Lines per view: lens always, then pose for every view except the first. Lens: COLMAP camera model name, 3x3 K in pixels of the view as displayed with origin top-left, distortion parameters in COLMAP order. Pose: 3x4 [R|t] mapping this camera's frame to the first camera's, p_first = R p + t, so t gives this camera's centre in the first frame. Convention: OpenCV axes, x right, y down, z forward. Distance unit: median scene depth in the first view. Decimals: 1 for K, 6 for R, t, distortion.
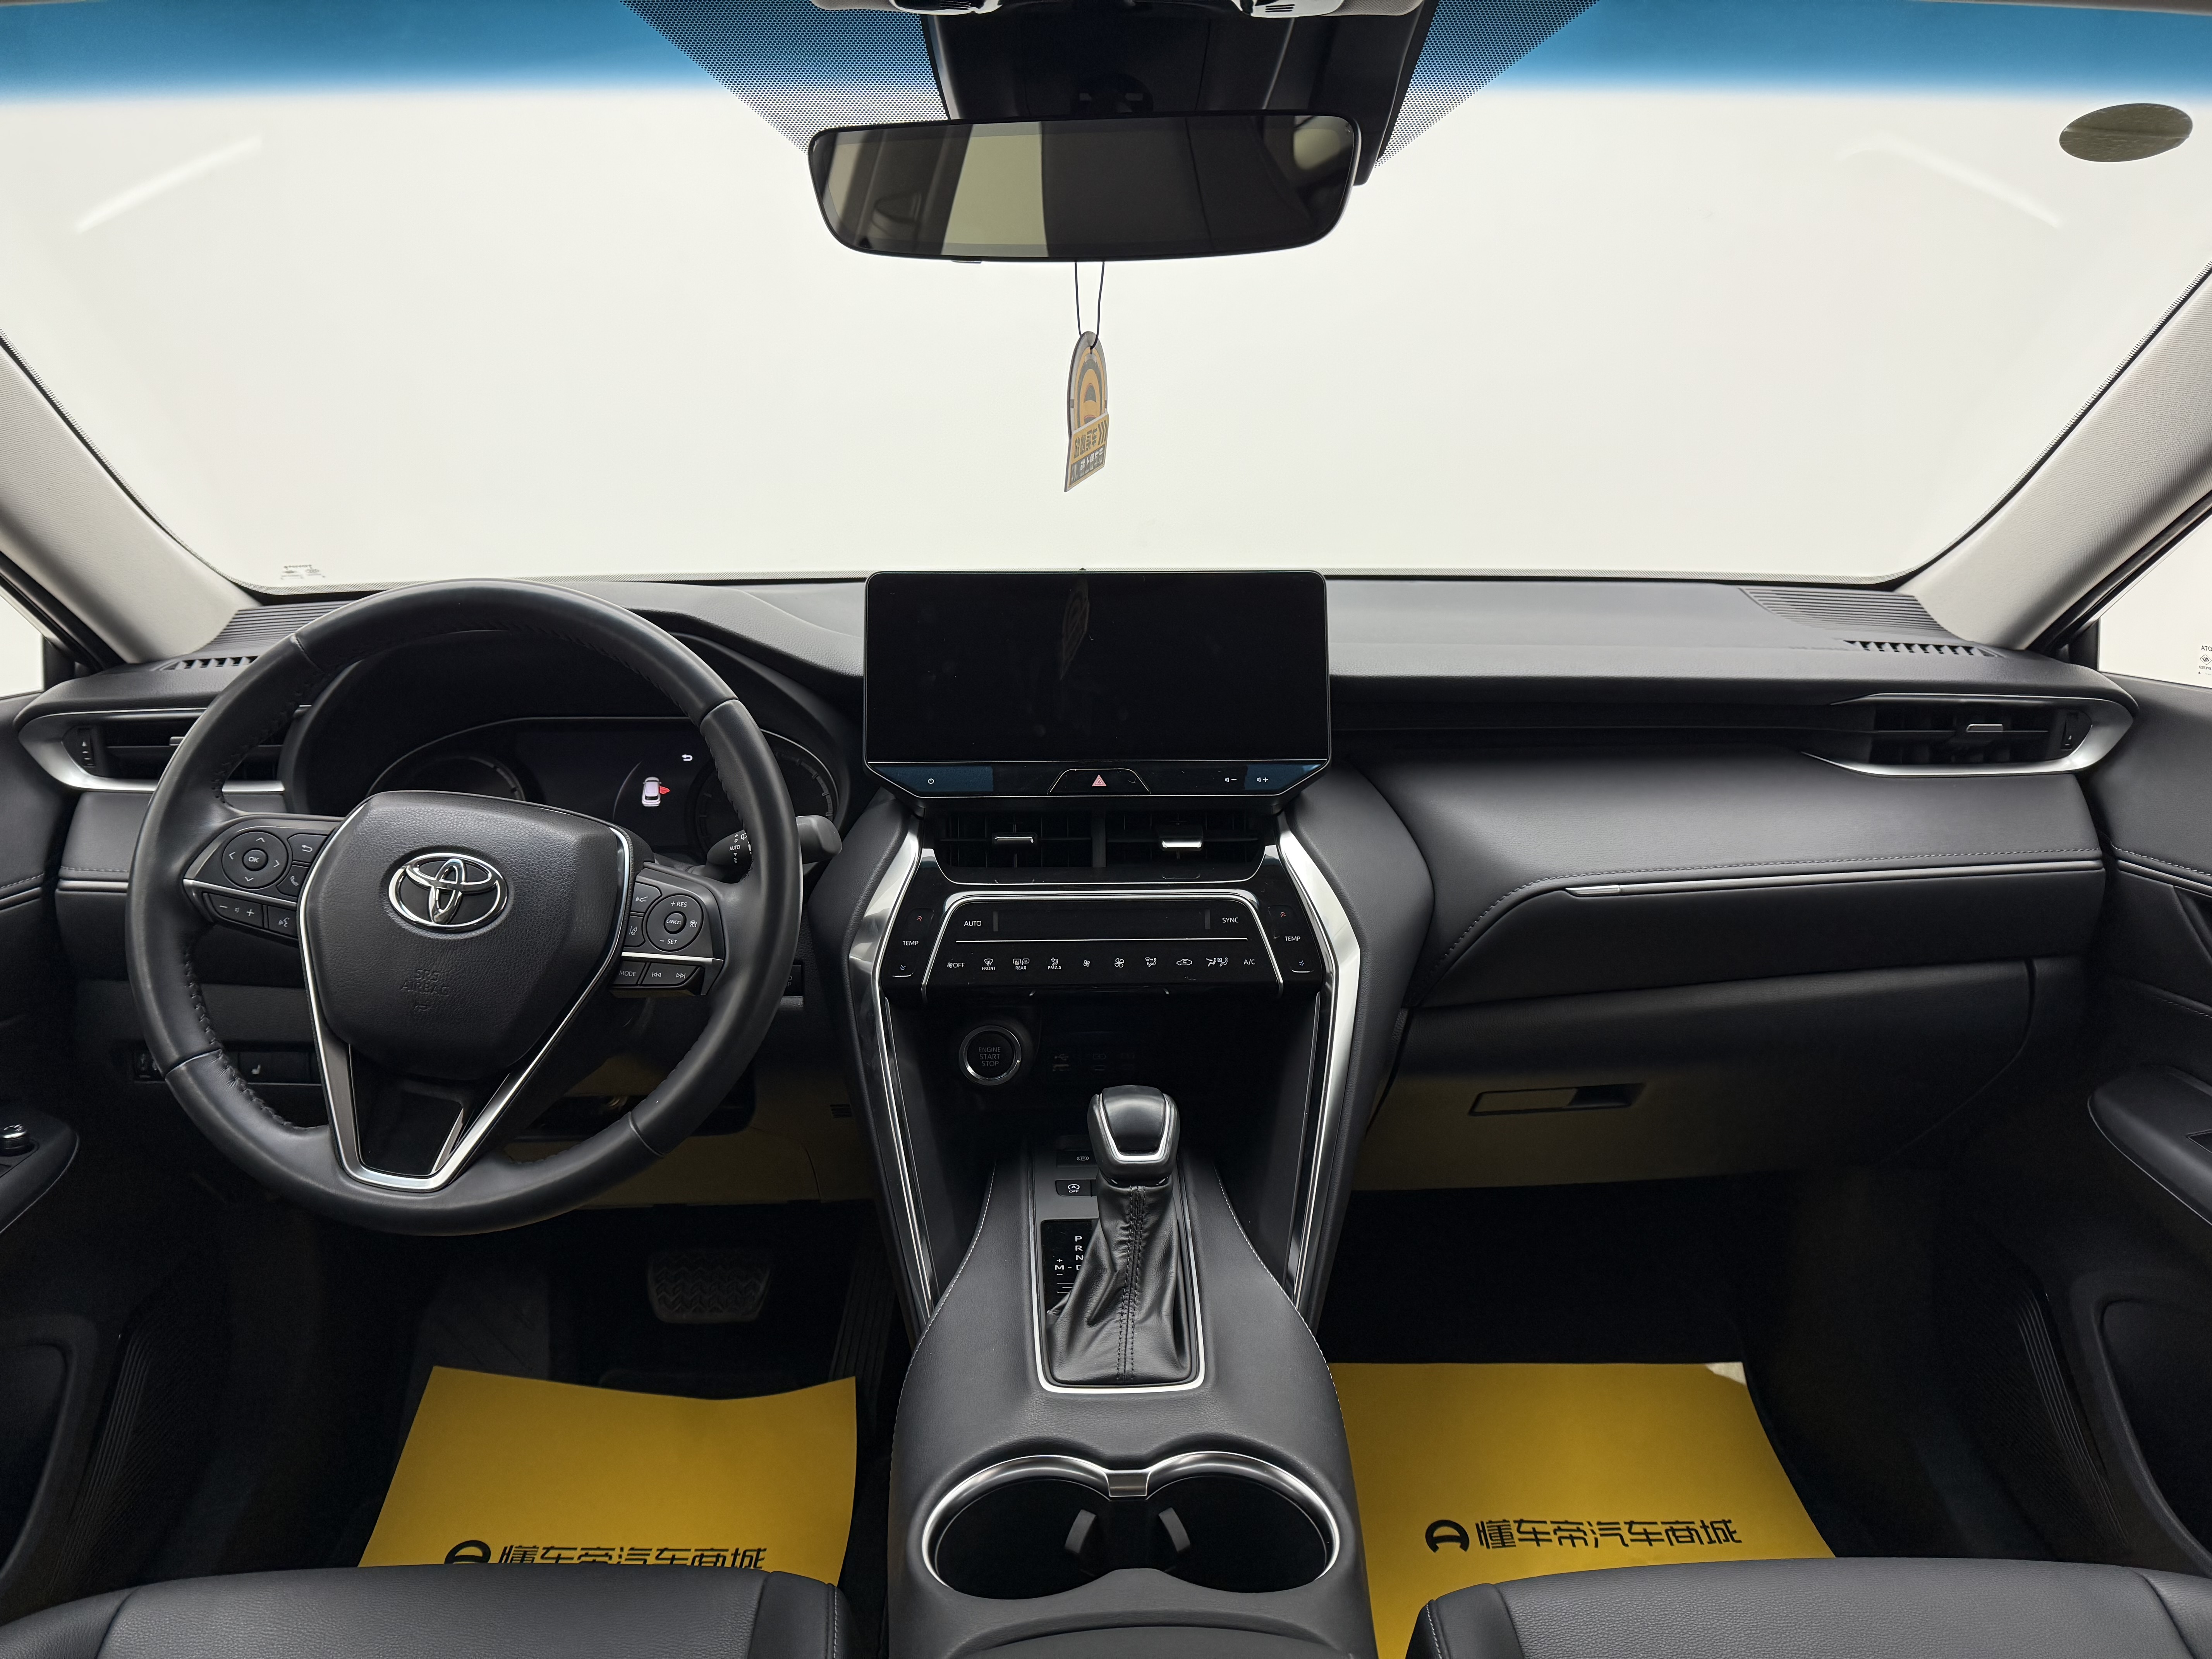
lens RADIAL K [[1545.2, 0, 1105.4], [0, 1545.2, 815.6], [0, 0, 1]] dist [-0.001050, -0.002800]
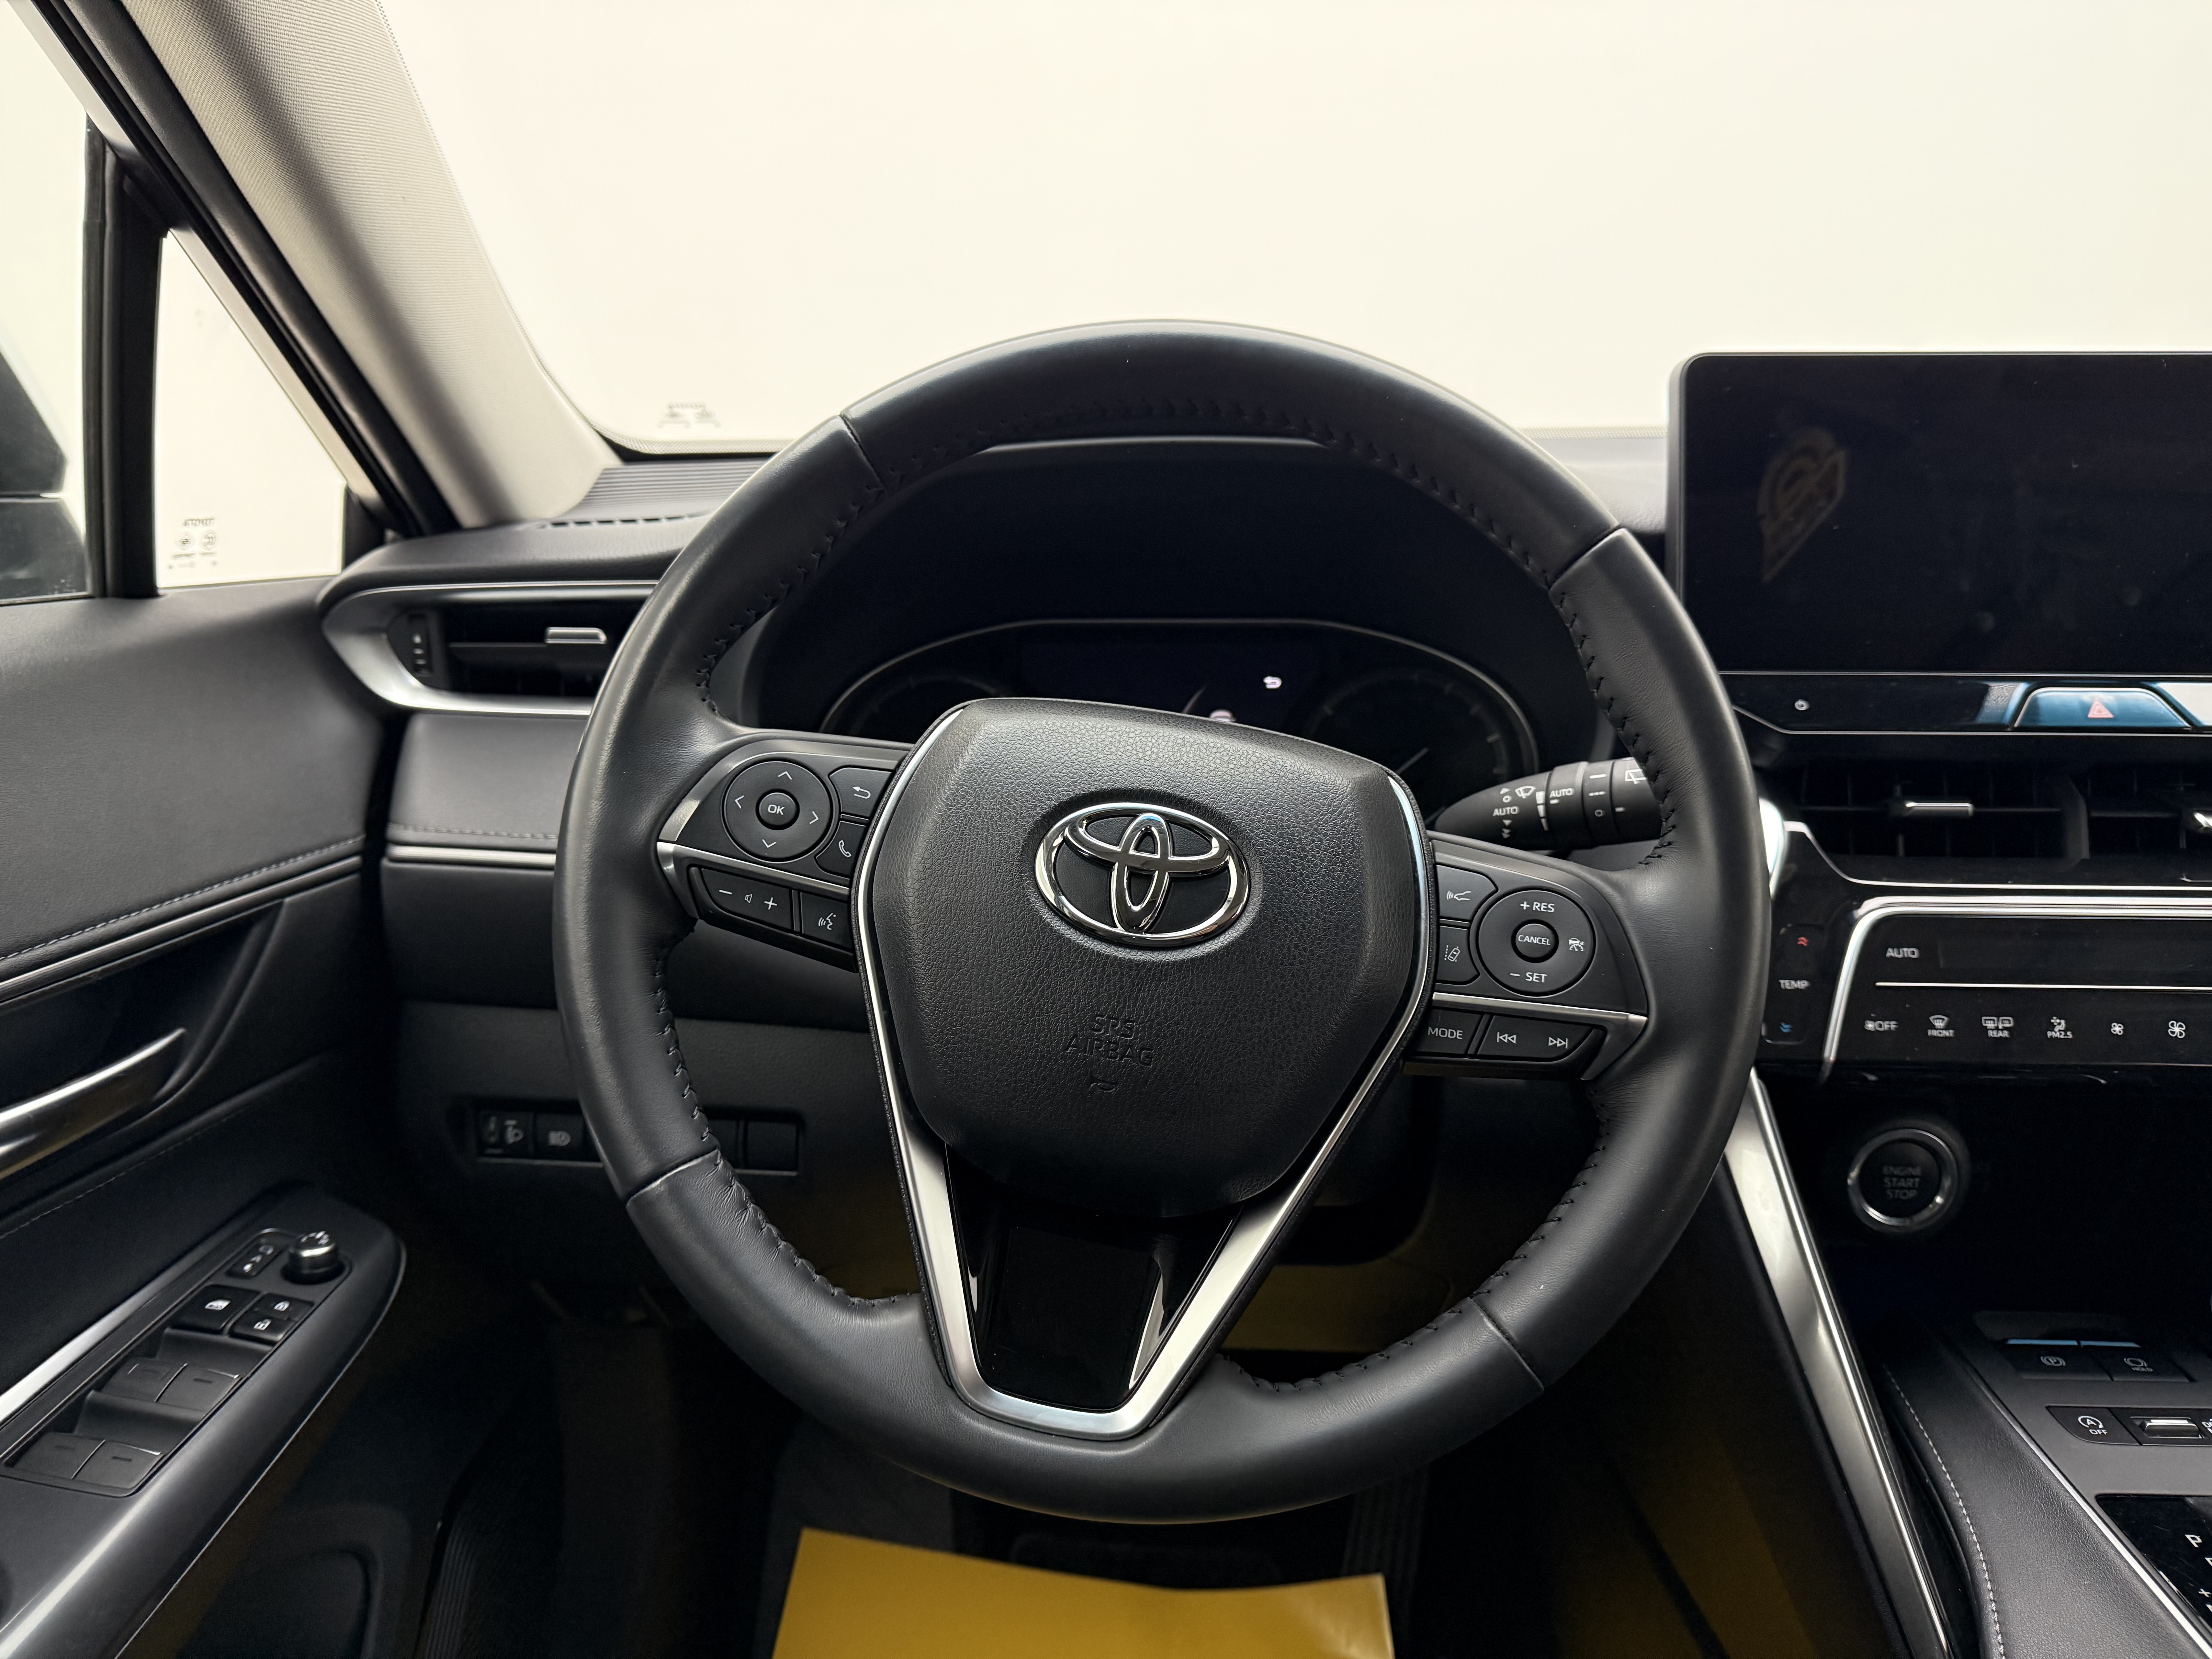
lens RADIAL K [[1555.1, 0, 1106.0], [0, 1555.1, 829.5], [0, 0, 1]] dist [0.151352, -0.221965]
pose [[0.995175, 0.019353, -0.096187, -0.371554], [-0.018819, 0.999802, 0.006460, 0.029351], [0.096293, -0.004618, 0.995342, 0.437899]]
